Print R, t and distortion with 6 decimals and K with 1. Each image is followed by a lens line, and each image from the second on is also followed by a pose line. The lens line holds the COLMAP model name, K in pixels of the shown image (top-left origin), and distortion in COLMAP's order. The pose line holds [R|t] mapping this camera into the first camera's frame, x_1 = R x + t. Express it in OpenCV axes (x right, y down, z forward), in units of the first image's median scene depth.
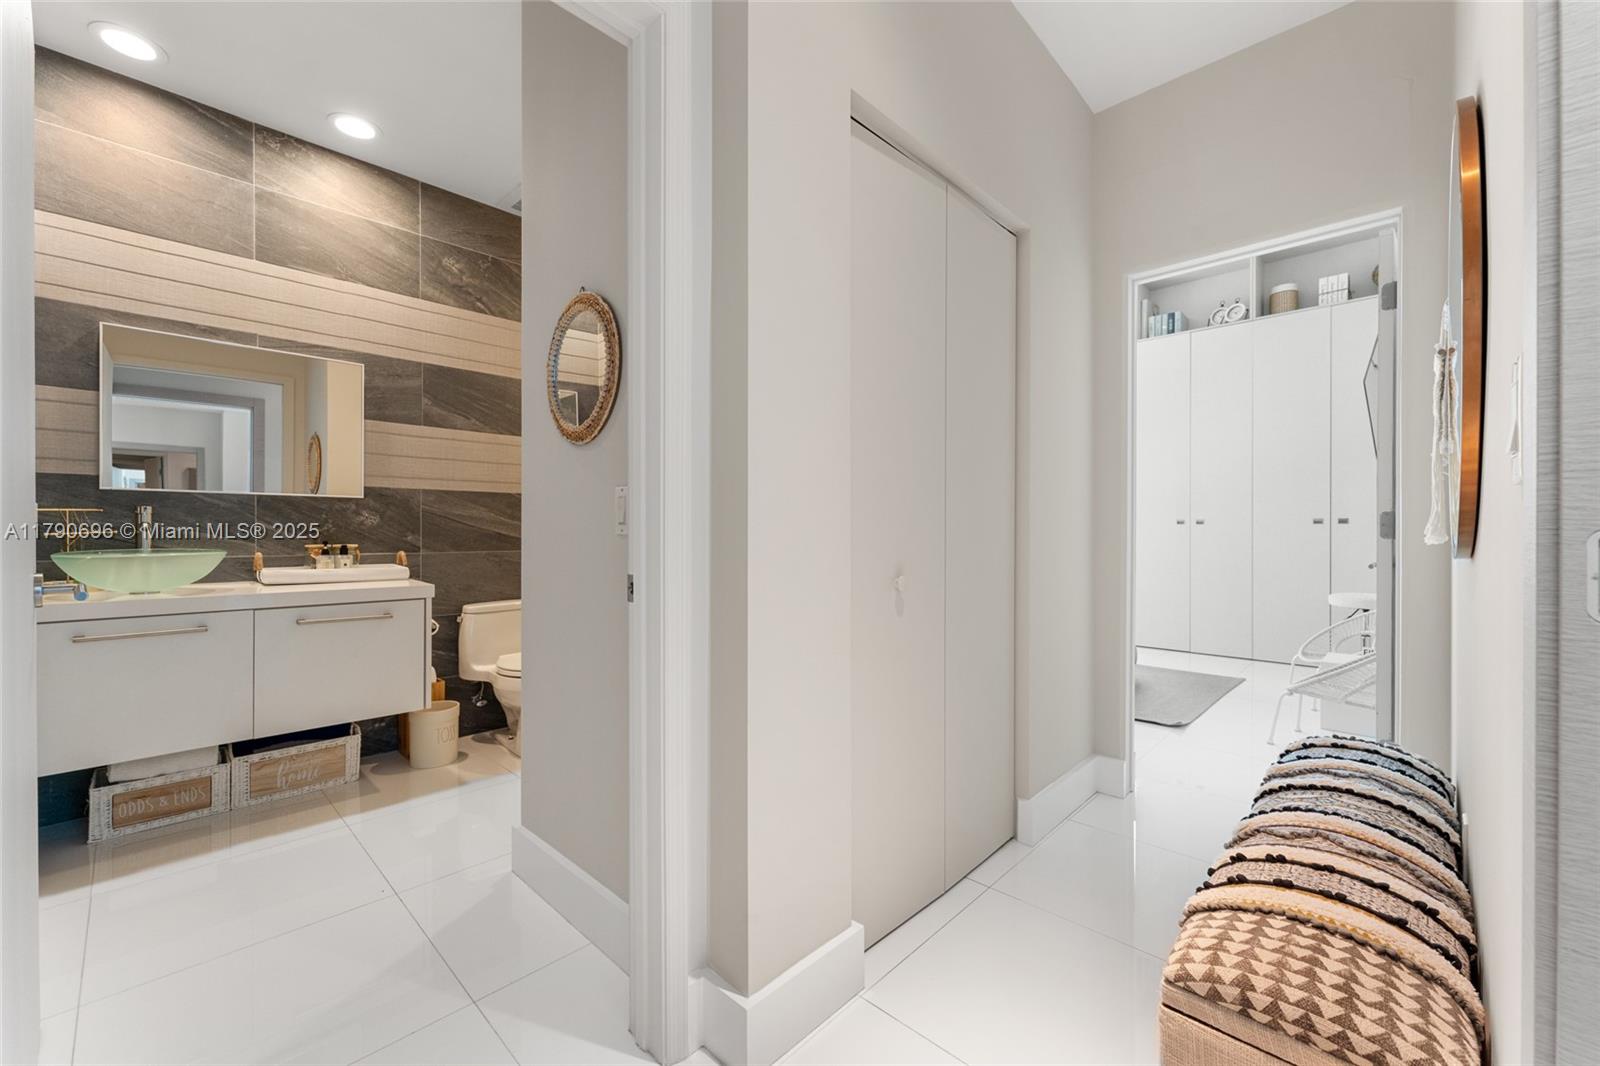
lens RADIAL K [[645.5, 0, 799.9], [0, 645.5, 529.1], [0, 0, 1]] dist [-0.001986, 0.000876]
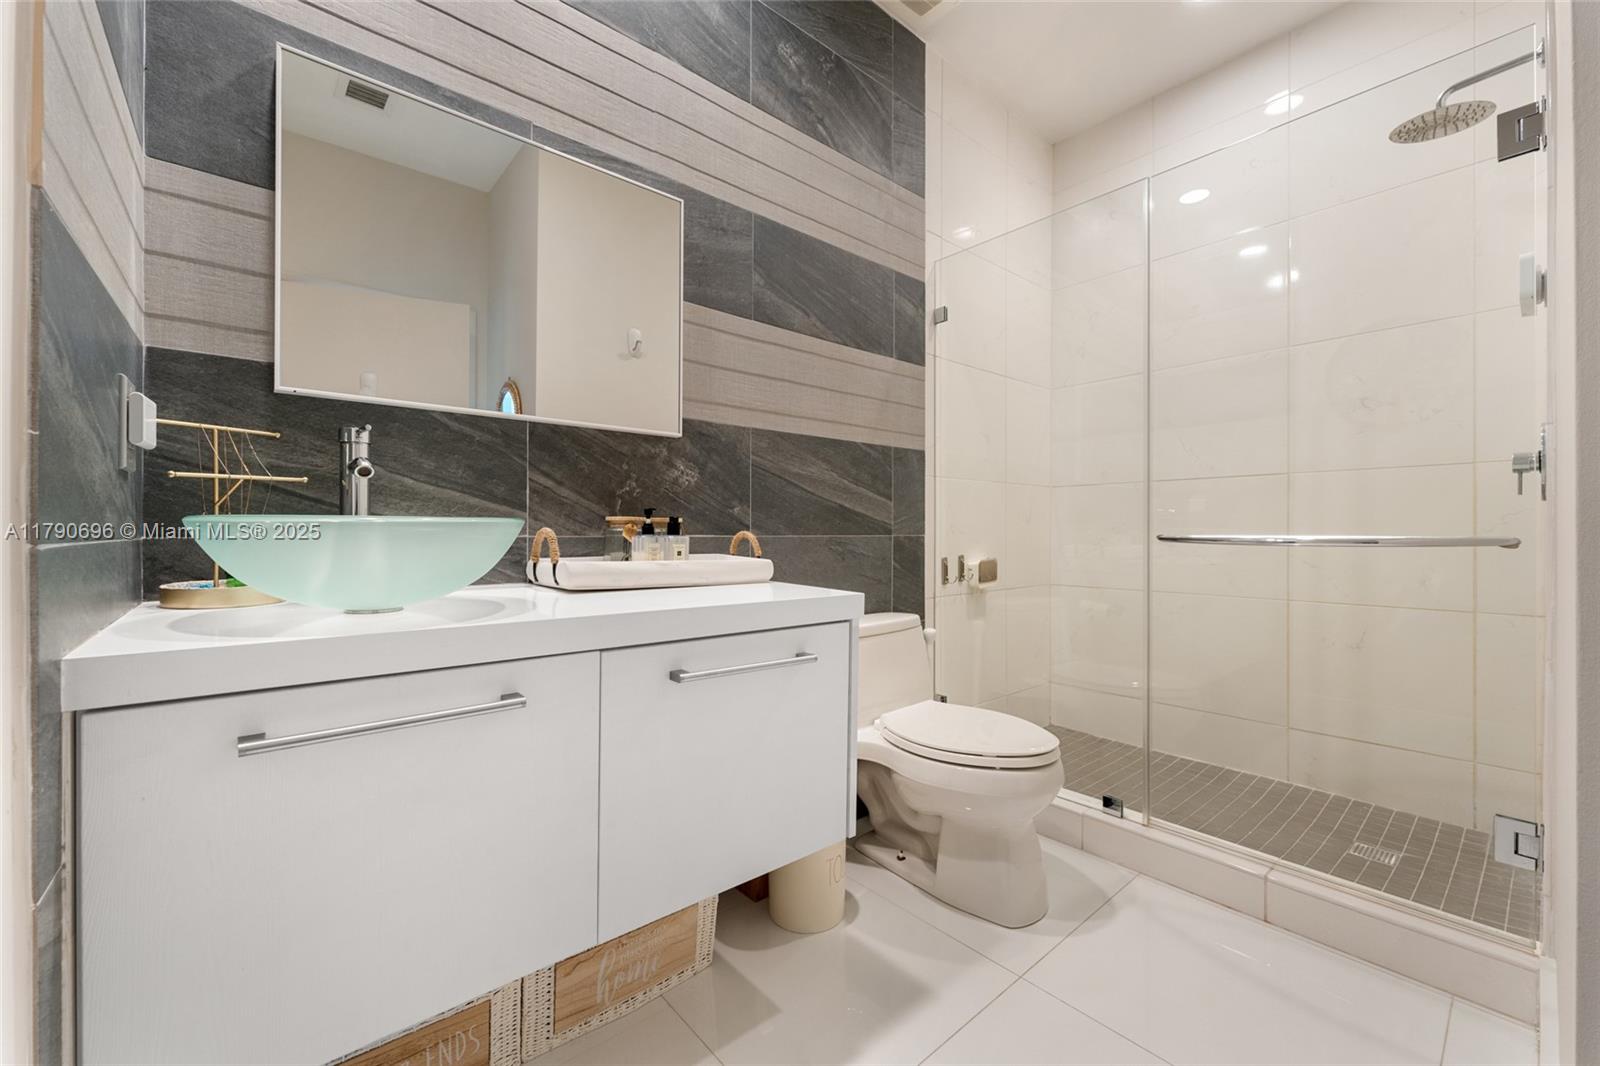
lens RADIAL K [[645.5, 0, 797.0], [0, 645.5, 529.8], [0, 0, 1]] dist [-0.001986, 0.000876]
pose [[0.994931, 0.004155, -0.100473, -0.542041], [-0.004118, 0.999991, 0.000577, 0.034149], [0.100474, -0.000161, 0.994940, 0.467326]]
